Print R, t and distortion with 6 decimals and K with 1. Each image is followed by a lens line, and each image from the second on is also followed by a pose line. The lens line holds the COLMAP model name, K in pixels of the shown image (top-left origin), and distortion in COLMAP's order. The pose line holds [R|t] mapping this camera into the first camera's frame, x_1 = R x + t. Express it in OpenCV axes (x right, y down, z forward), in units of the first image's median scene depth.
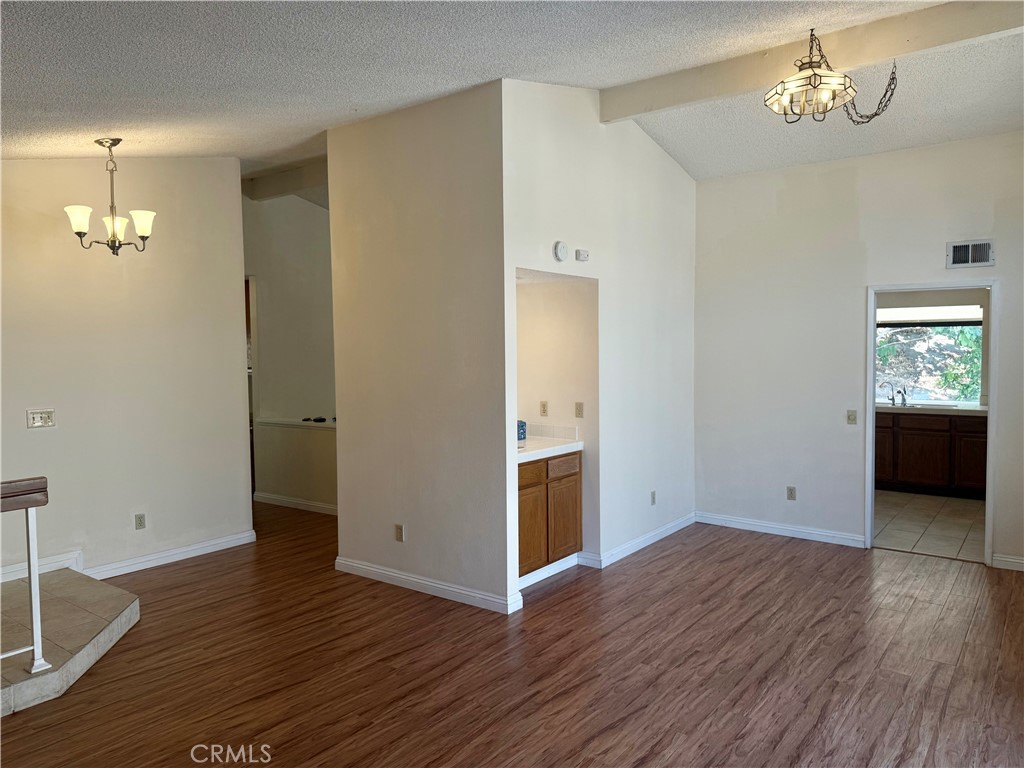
lens RADIAL K [[741.8, 0, 513.1], [0, 741.8, 380.4], [0, 0, 1]] dist [0.107452, -0.129580]
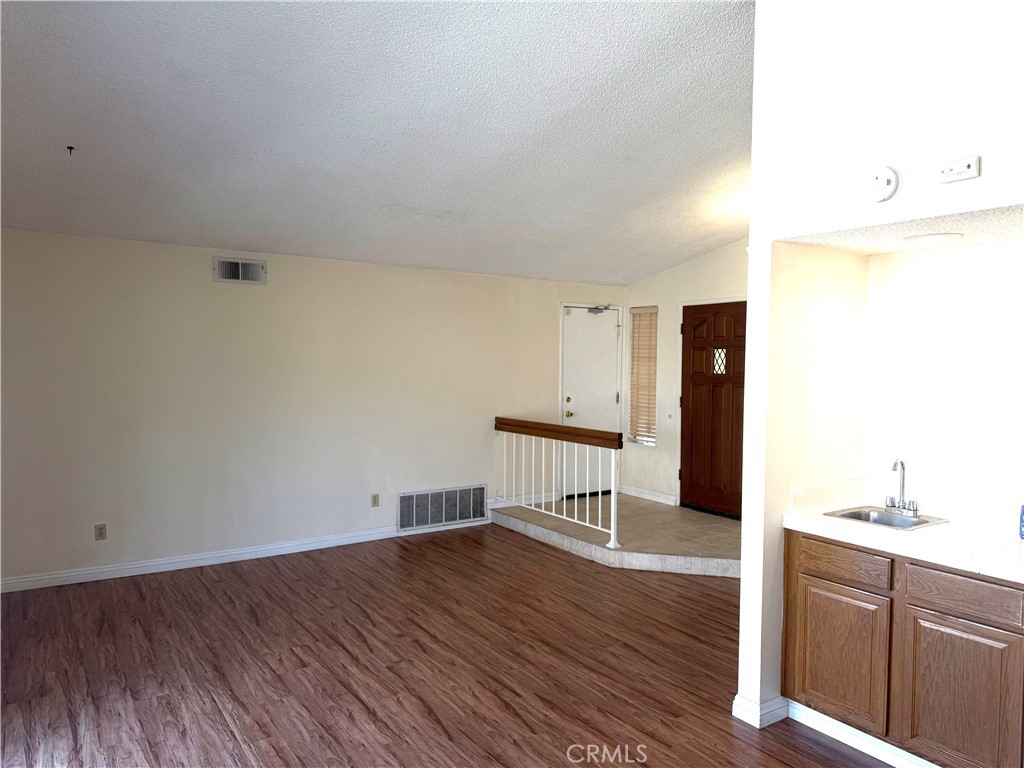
lens RADIAL K [[762.2, 0, 513.4], [0, 762.2, 405.1], [0, 0, 1]] dist [0.111964, -0.179102]
pose [[-0.351243, 0.061897, -0.934236, 0.805544], [-0.054192, 0.994796, 0.086284, -0.049313], [0.934715, 0.080935, -0.346061, 1.090160]]
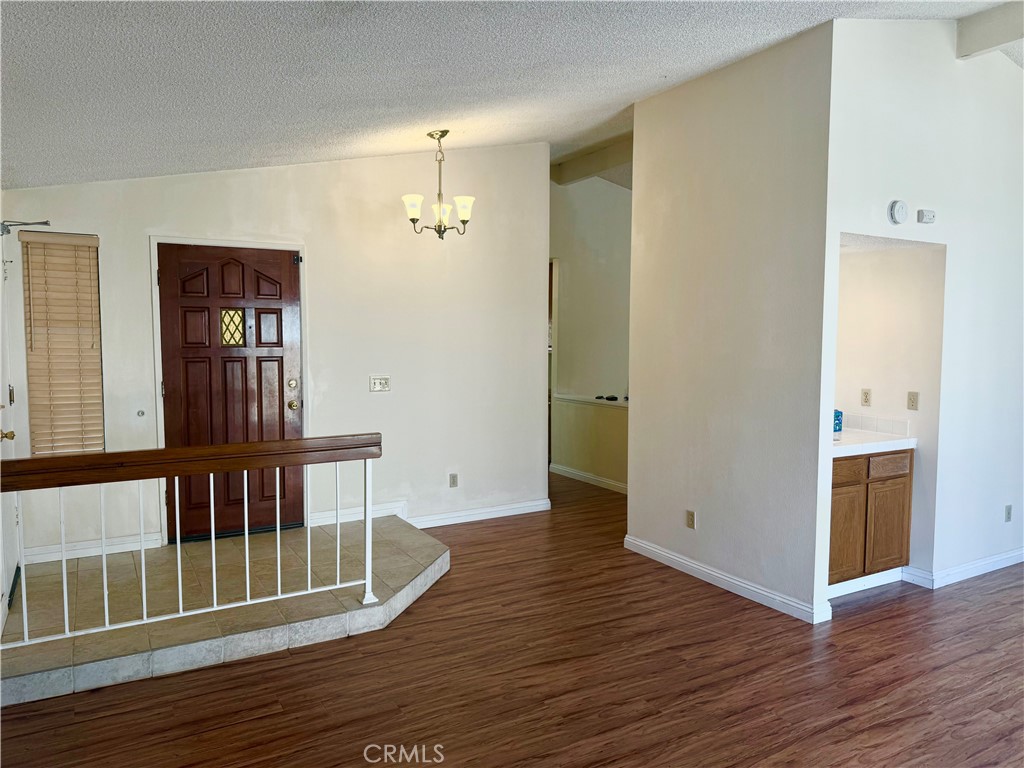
lens RADIAL K [[741.8, 0, 513.1], [0, 741.8, 380.4], [0, 0, 1]] dist [0.107452, -0.129580]
pose [[0.925389, 0.040674, -0.376830, -0.011117], [-0.032781, 0.999089, 0.027339, 0.009705], [0.377598, -0.012946, 0.925879, 0.035396]]
